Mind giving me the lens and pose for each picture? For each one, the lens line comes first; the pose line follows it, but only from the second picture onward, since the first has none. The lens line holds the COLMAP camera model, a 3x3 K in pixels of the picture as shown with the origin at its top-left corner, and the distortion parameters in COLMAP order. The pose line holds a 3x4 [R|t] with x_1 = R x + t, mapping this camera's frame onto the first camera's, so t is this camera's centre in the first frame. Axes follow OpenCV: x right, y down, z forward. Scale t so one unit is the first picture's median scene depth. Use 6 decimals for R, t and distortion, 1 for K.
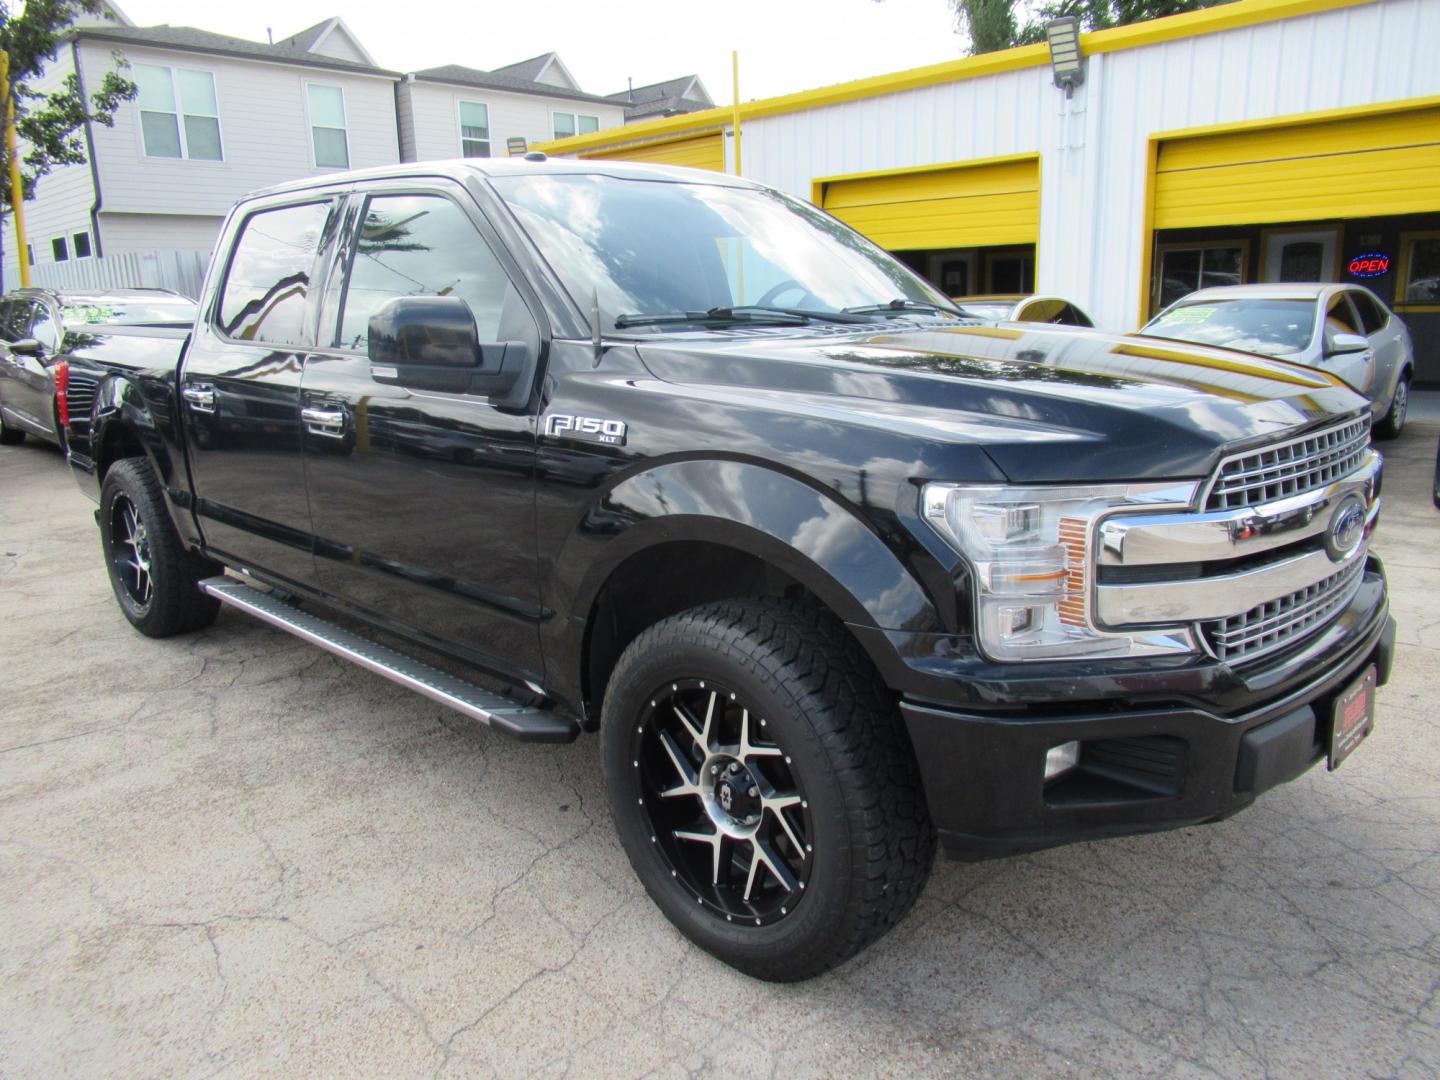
lens RADIAL K [[1066.9, 0, 712.6], [0, 1066.9, 542.0], [0, 0, 1]] dist [0.001106, 0.002382]
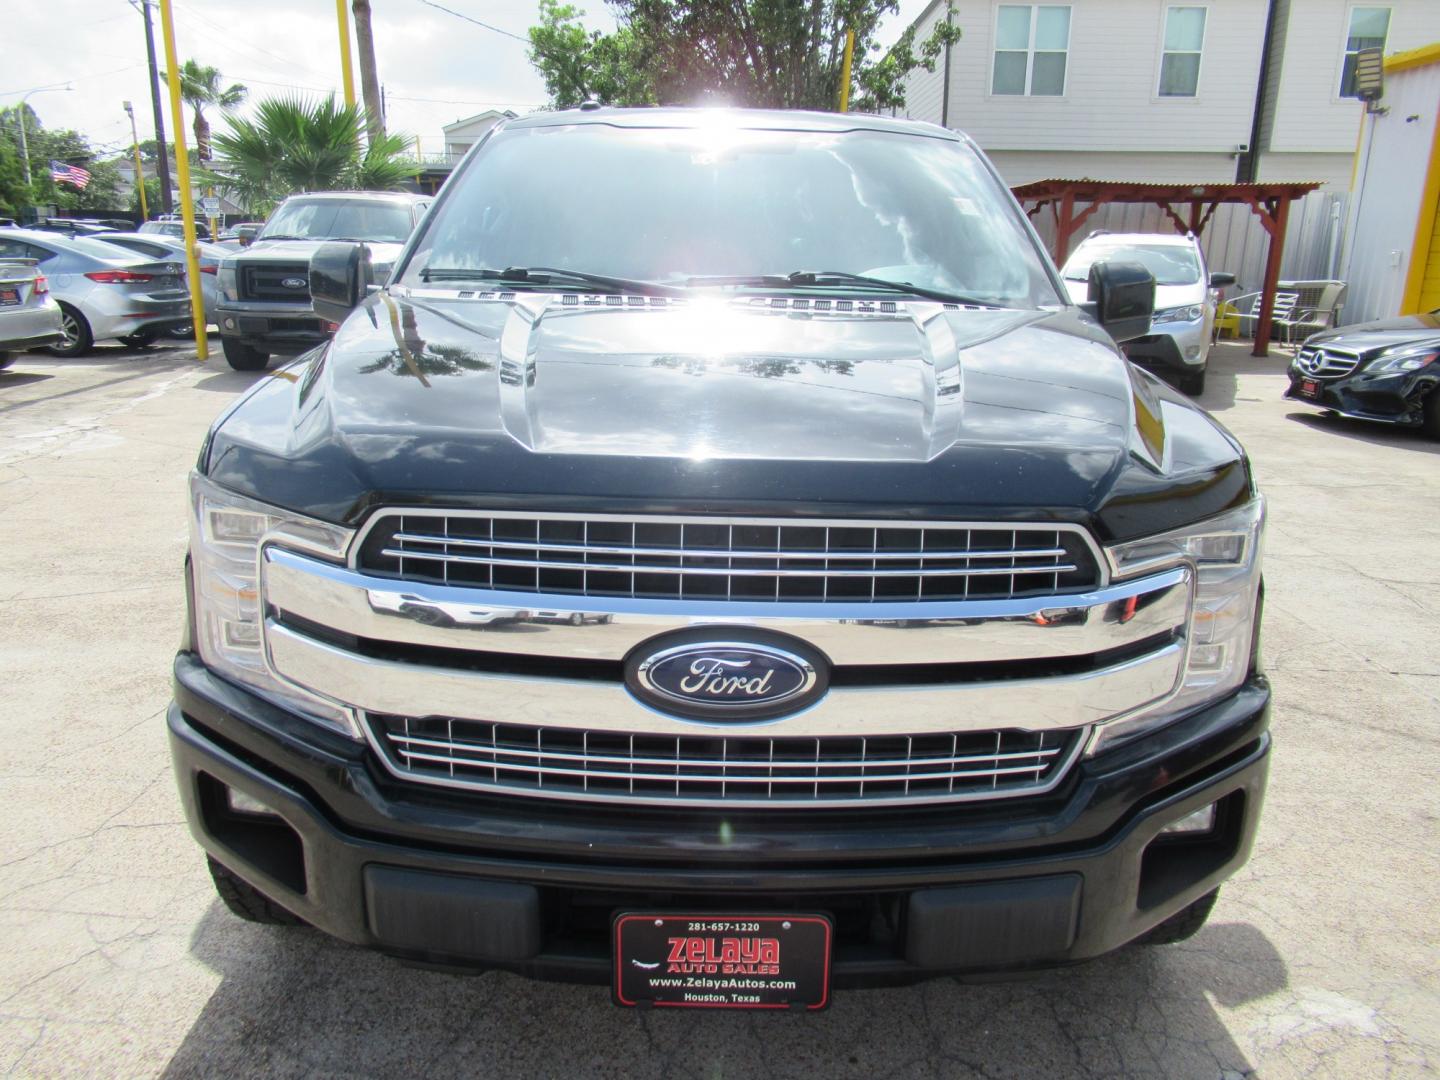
lens RADIAL K [[1066.9, 0, 713.5], [0, 1066.9, 545.0], [0, 0, 1]] dist [0.001106, 0.002382]
pose [[0.695536, 0.235198, -0.678905, 0.785705], [-0.193739, 0.971297, 0.138010, -0.137020], [0.691878, 0.035540, 0.721139, 0.418711]]
